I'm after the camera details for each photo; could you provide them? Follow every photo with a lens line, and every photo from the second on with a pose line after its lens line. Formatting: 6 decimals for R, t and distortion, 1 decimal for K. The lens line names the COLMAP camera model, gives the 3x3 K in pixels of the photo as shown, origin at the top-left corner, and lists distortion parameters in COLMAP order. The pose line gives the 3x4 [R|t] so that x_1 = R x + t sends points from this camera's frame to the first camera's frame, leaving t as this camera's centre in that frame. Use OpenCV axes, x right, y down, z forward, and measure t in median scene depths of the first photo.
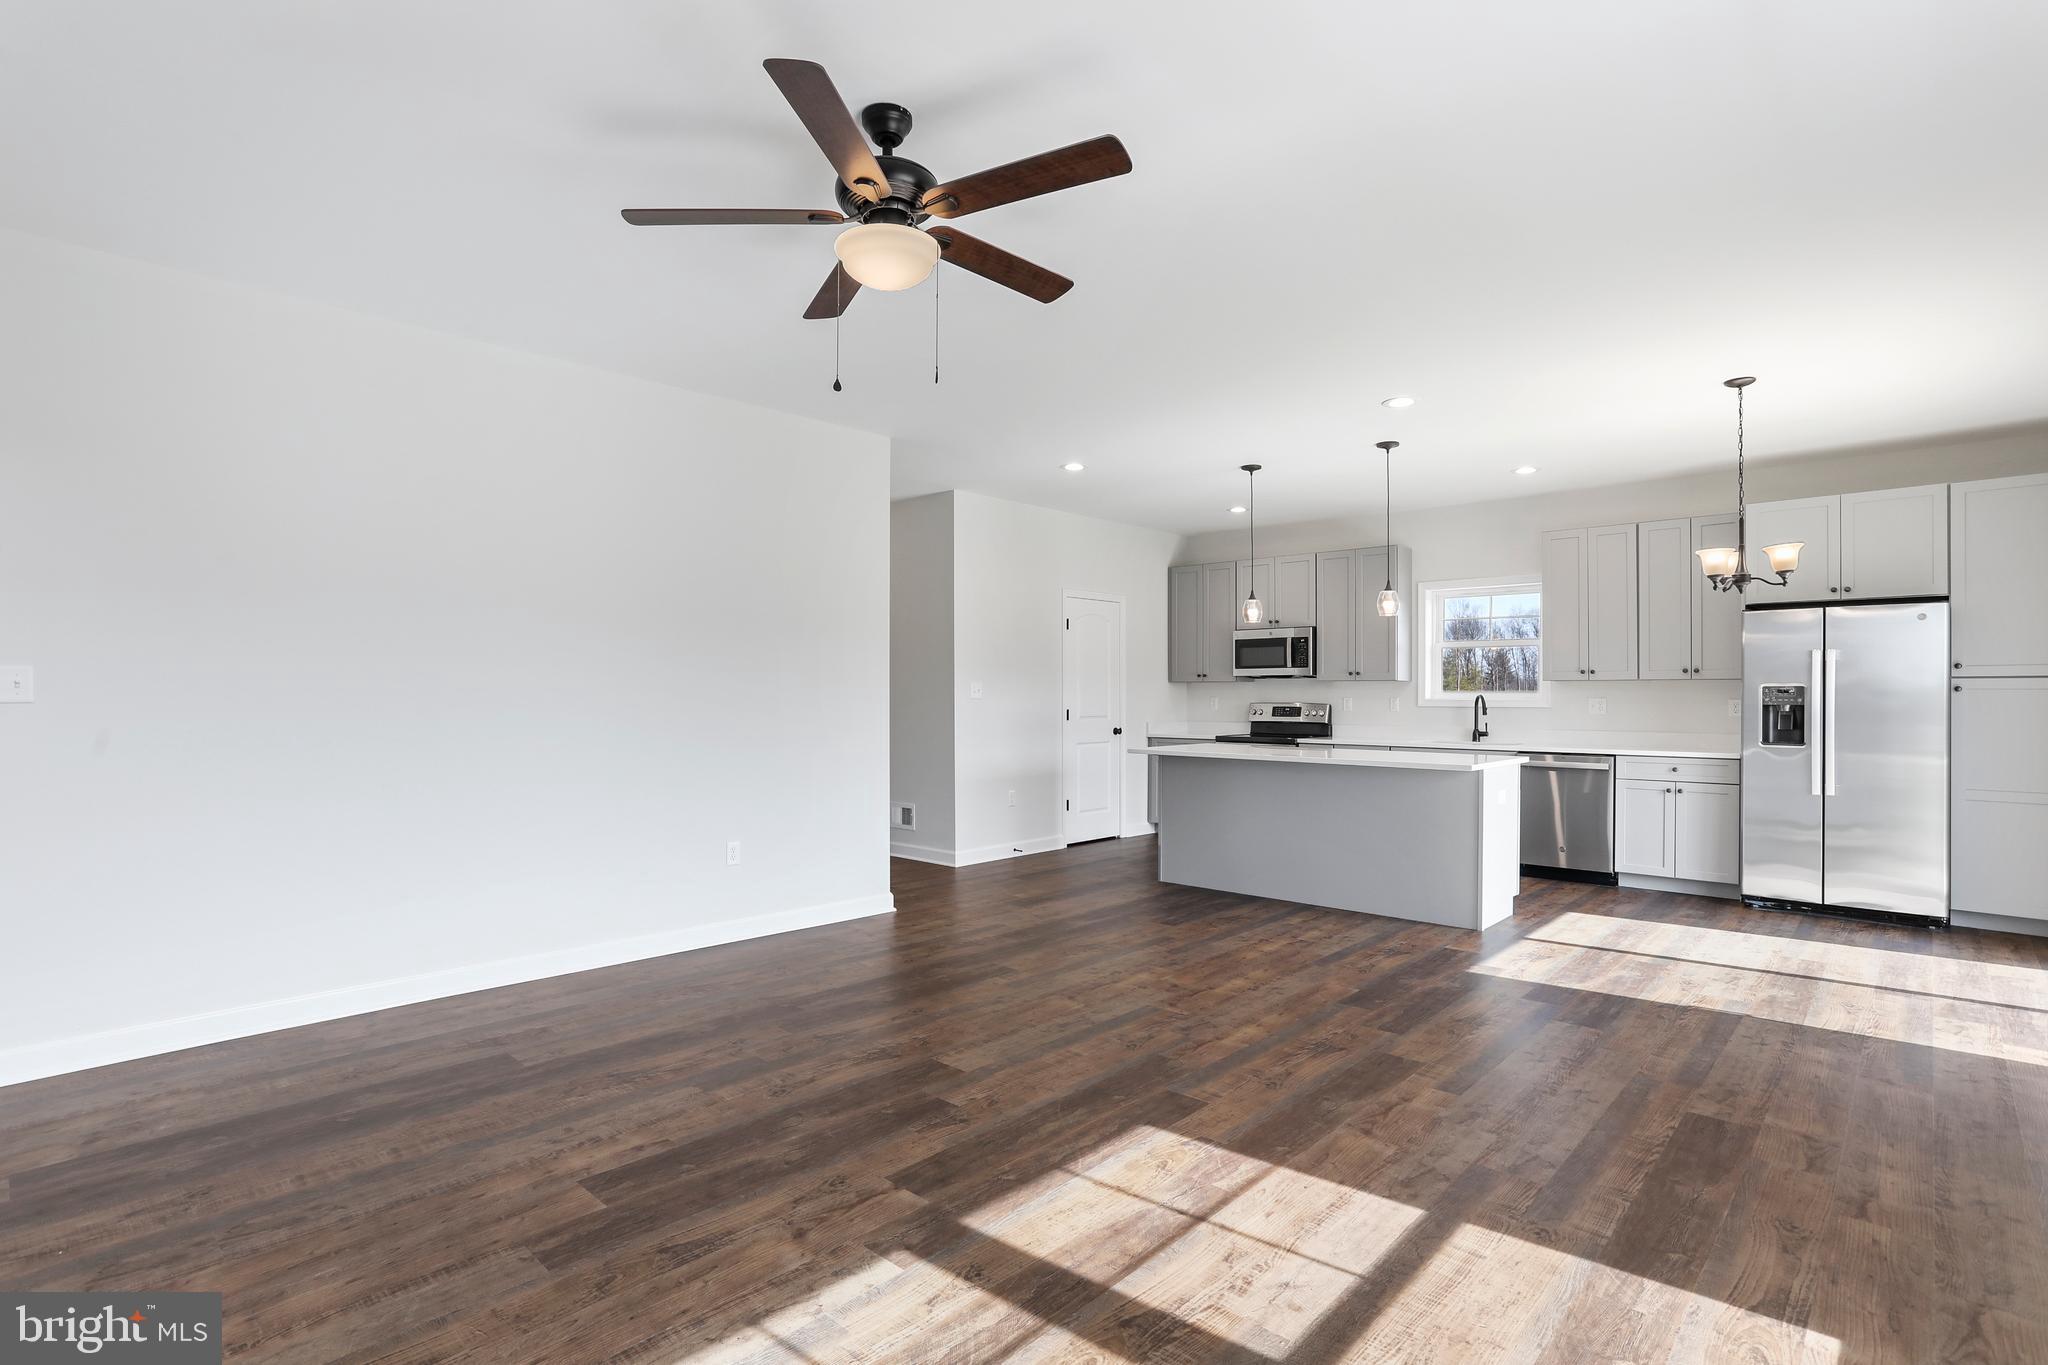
lens RADIAL K [[970.4, 0, 1025.0], [0, 970.4, 695.3], [0, 0, 1]] dist [-0.048886, 0.022221]
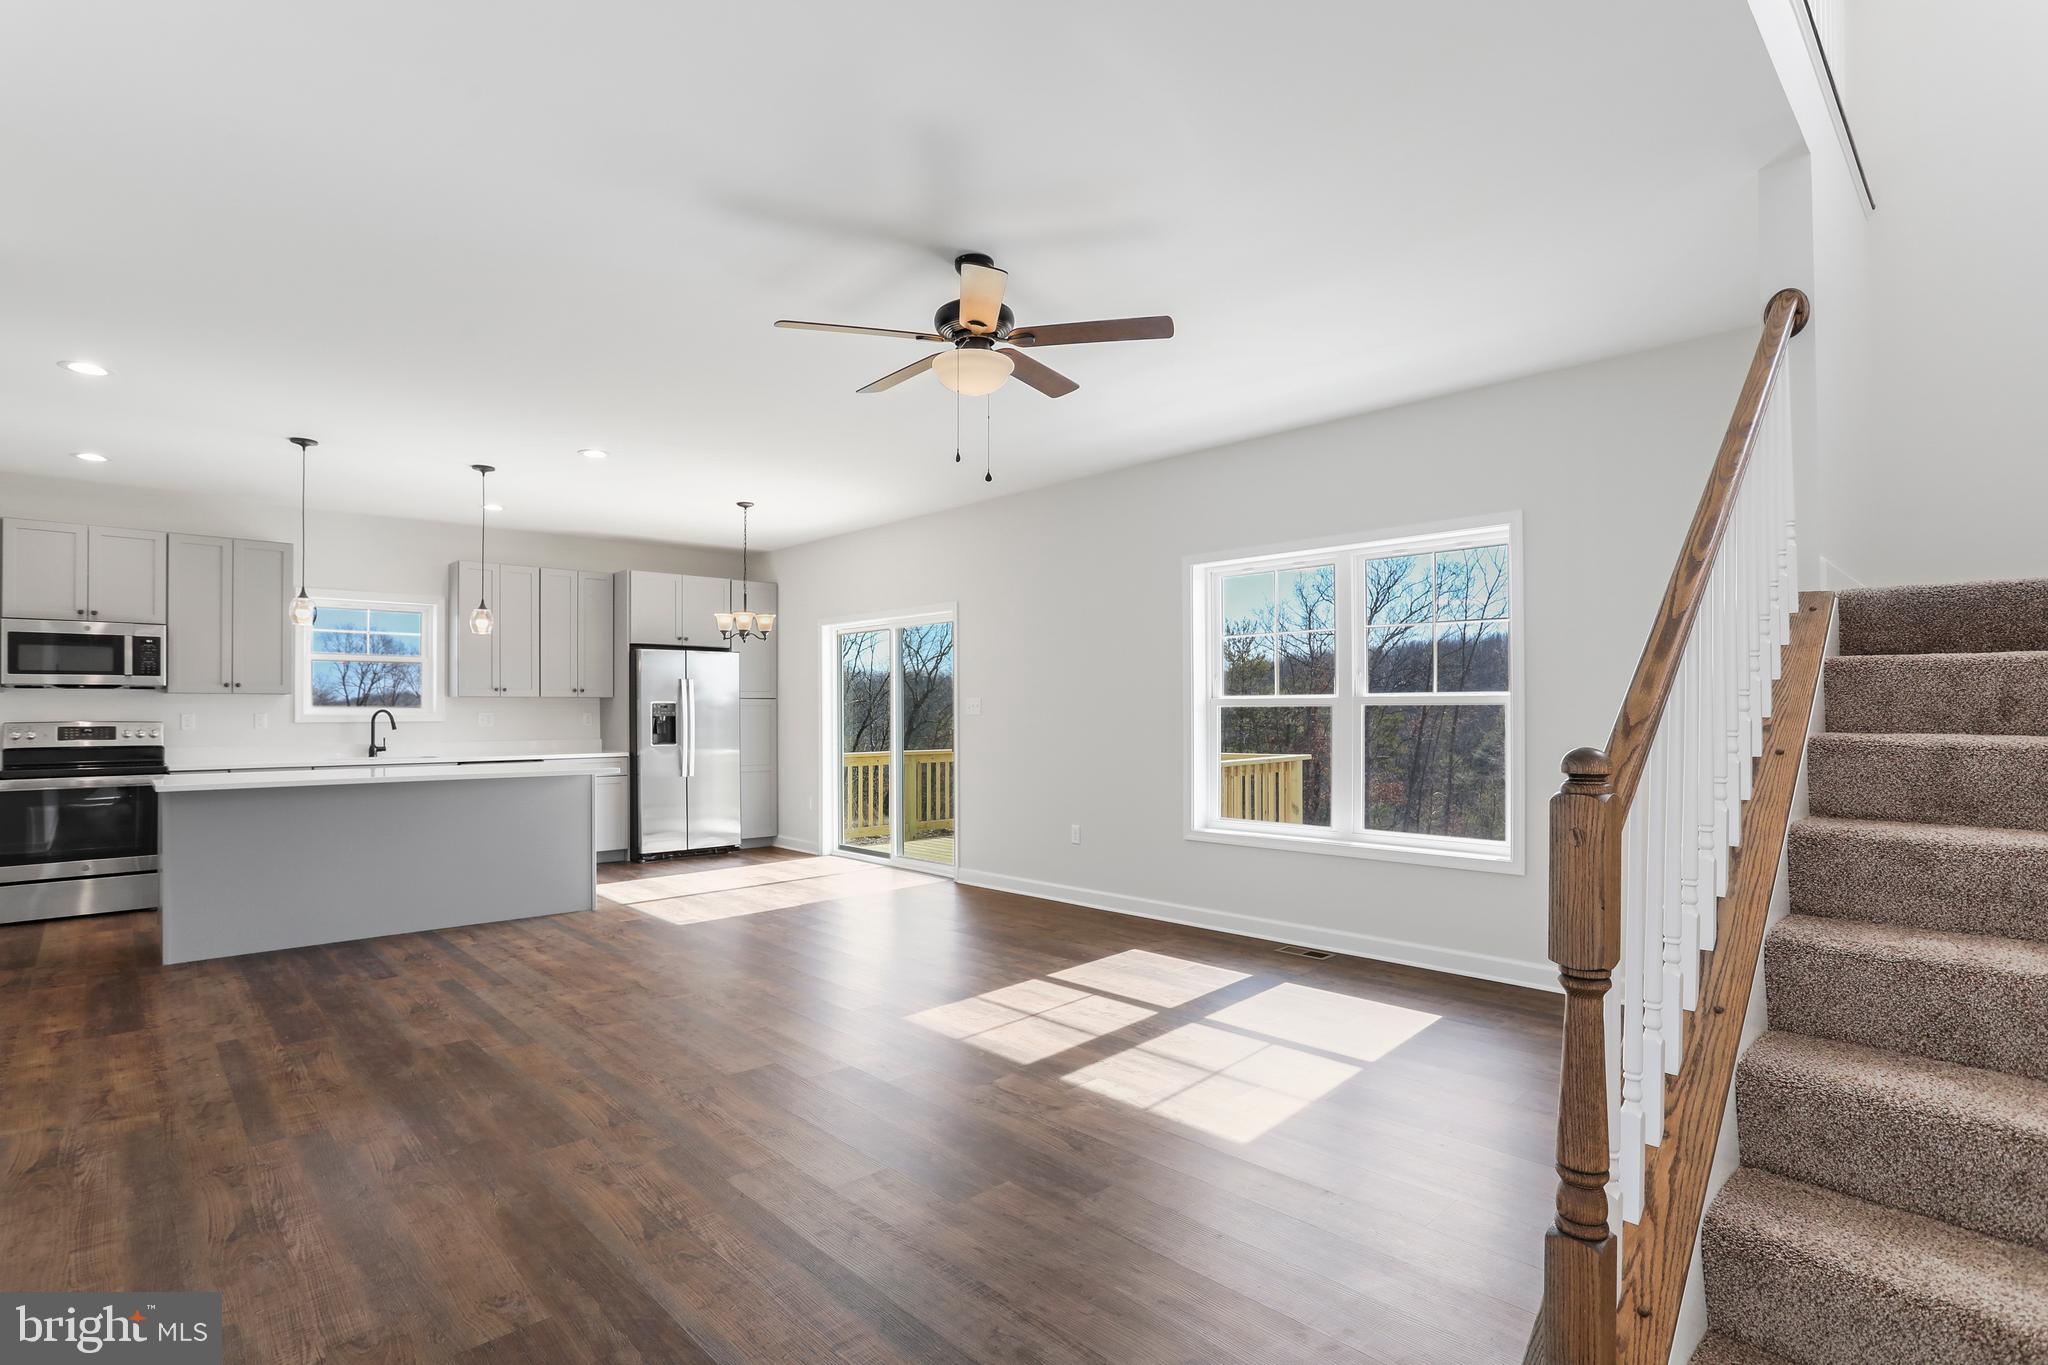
lens RADIAL K [[970.4, 0, 1025.0], [0, 970.4, 695.3], [0, 0, 1]] dist [-0.048886, 0.022221]
pose [[0.079838, 0.012344, 0.996731, -0.608480], [0.002739, 0.999917, -0.012602, -0.001790], [-0.996804, 0.003736, 0.079798, 0.343717]]
